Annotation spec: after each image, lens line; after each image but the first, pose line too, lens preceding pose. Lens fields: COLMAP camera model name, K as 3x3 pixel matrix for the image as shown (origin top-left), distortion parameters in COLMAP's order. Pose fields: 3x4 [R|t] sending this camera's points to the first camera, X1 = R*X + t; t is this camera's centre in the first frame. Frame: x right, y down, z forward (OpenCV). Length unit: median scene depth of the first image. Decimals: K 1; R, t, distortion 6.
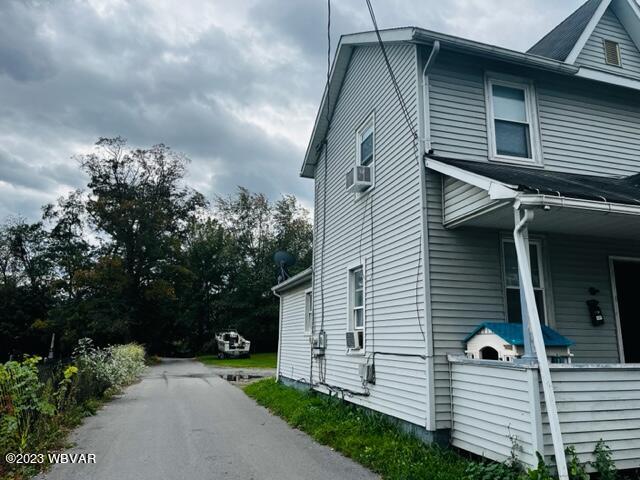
lens RADIAL K [[480.4, 0, 320.0], [0, 480.4, 240.0], [0, 0, 1]] dist [0.049811, -0.081629]
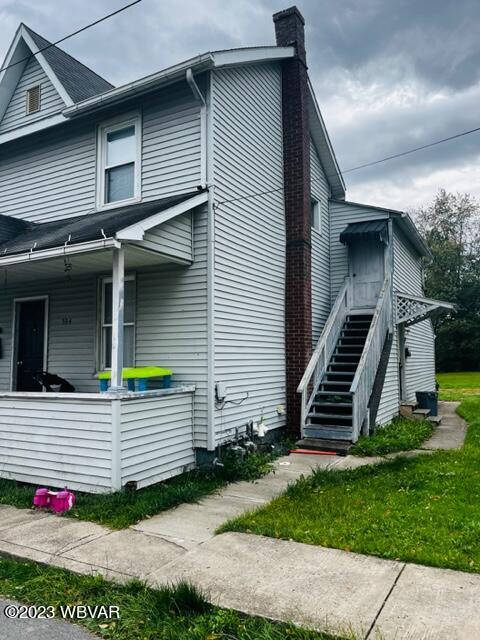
lens RADIAL K [[480.4, 0, 240.0], [0, 480.4, 320.0], [0, 0, 1]] dist [0.049811, -0.081629]
pose [[0.700270, -0.081996, -0.709154, 1.332524], [0.147792, 0.988512, 0.031644, 0.093406], [0.698413, -0.126966, 0.704343, 0.422797]]
